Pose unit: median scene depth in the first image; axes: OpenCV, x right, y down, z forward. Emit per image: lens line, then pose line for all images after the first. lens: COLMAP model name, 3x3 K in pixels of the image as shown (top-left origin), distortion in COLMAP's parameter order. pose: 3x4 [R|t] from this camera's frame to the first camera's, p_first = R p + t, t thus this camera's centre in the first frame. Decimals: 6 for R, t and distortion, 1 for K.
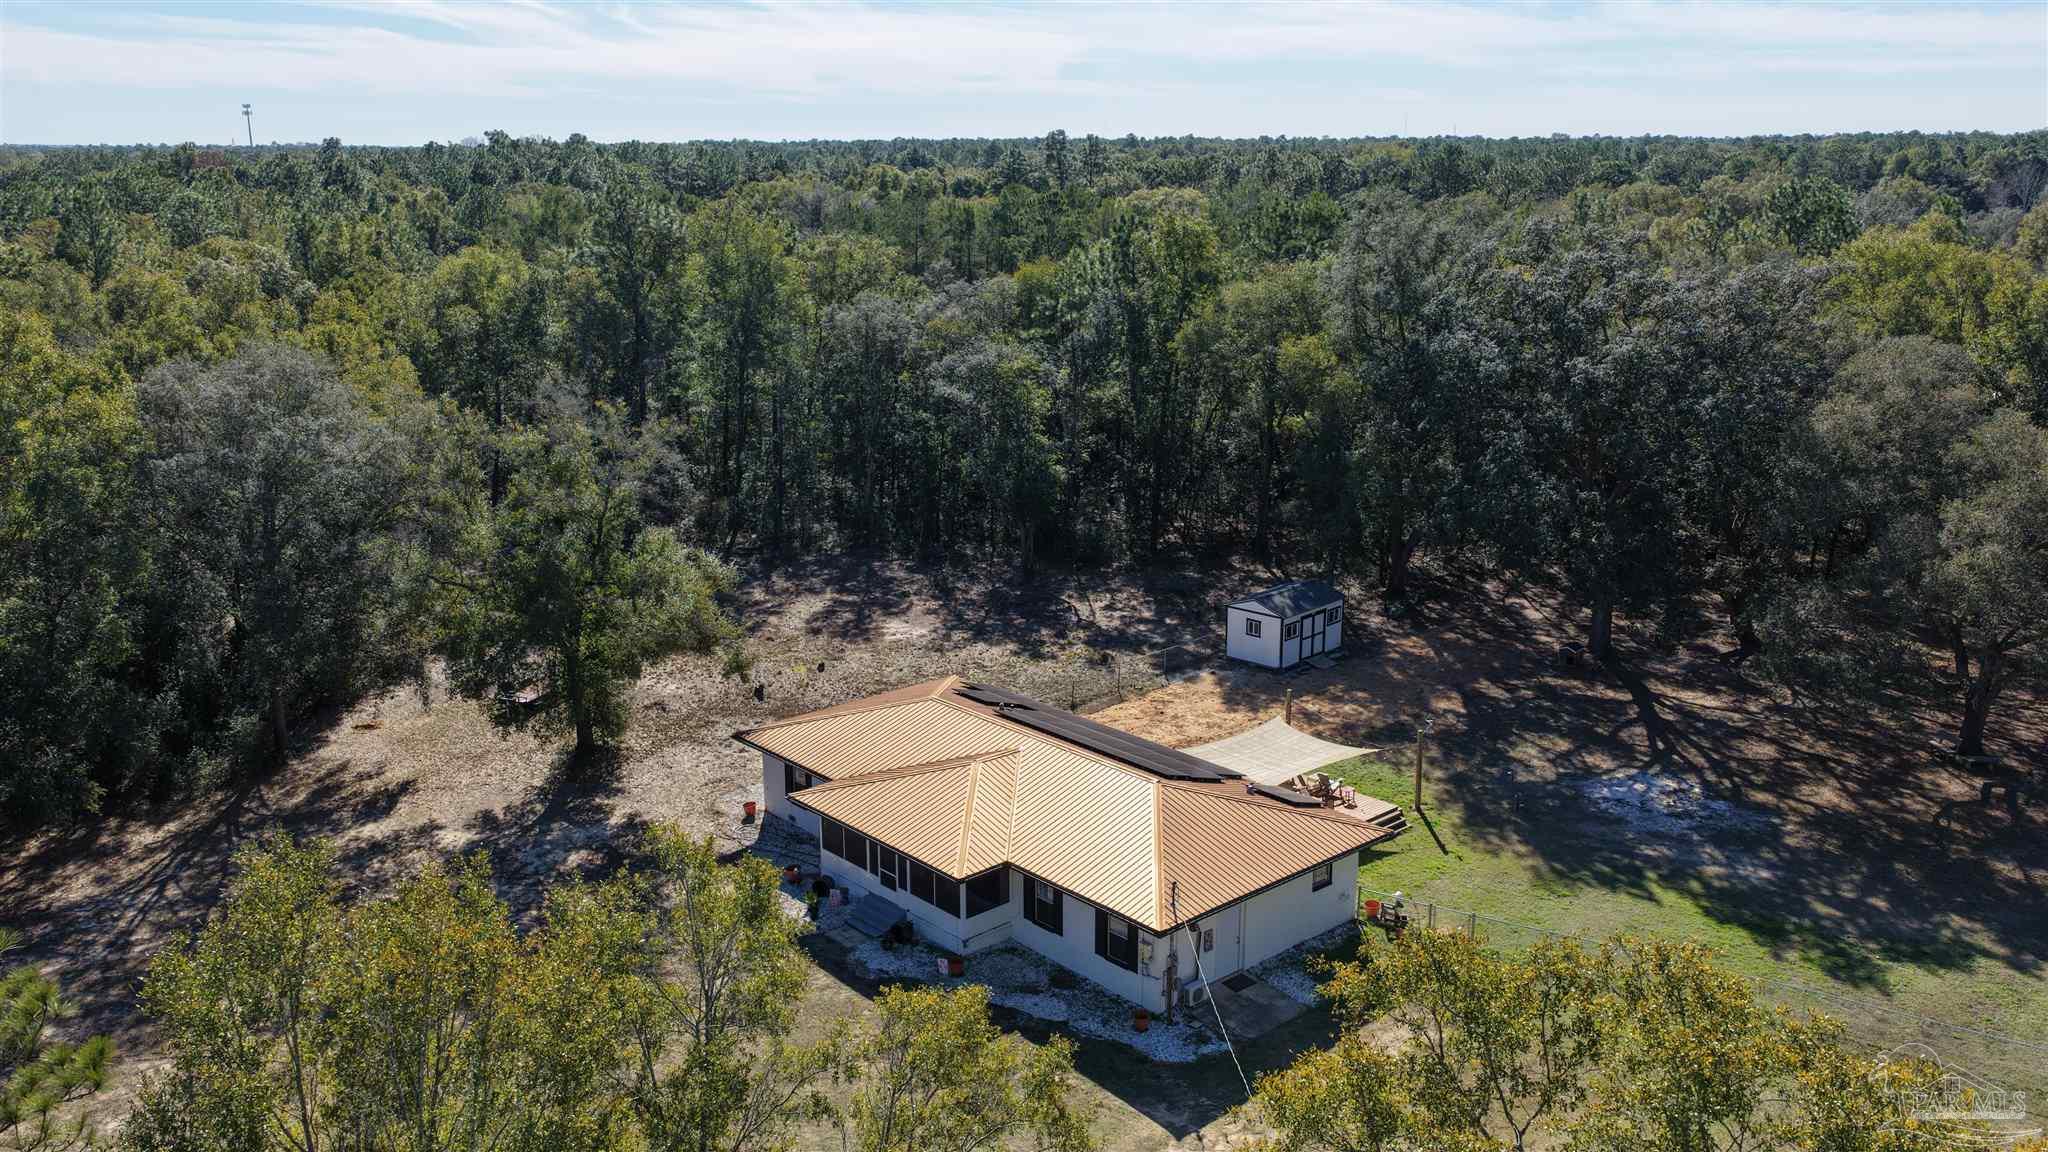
lens RADIAL K [[1645.8, 0, 1023.1], [0, 1645.8, 729.8], [0, 0, 1]] dist [-0.005070, -0.004886]
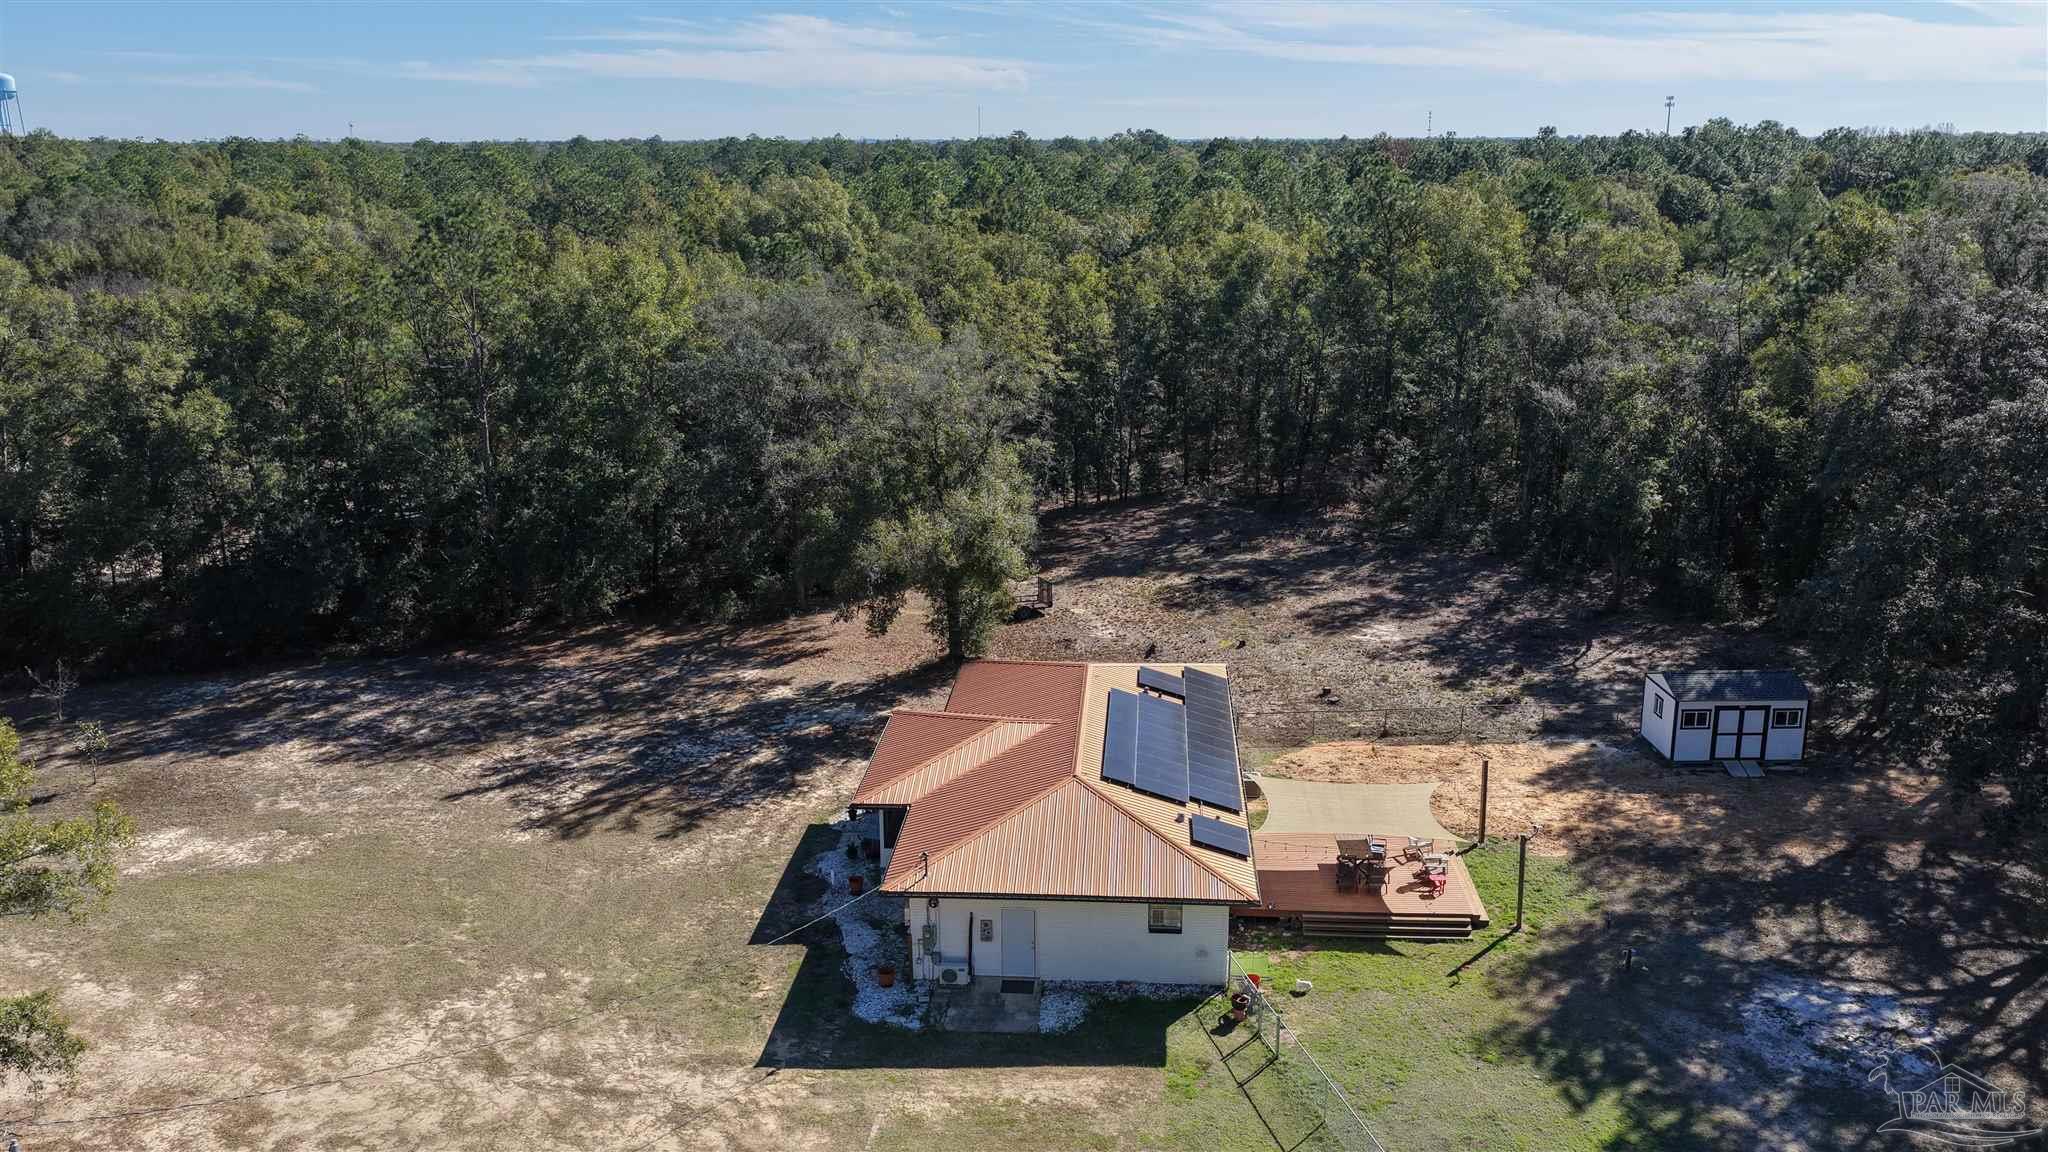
lens RADIAL K [[1688.3, 0, 1024.0], [0, 1688.3, 576.0], [0, 0, 1]] dist [-0.038700, 0.084208]
pose [[0.702472, 0.180399, -0.688468, 0.572746], [-0.238071, 0.971179, 0.011565, -0.069331], [0.670712, 0.155780, 0.725174, 0.181955]]
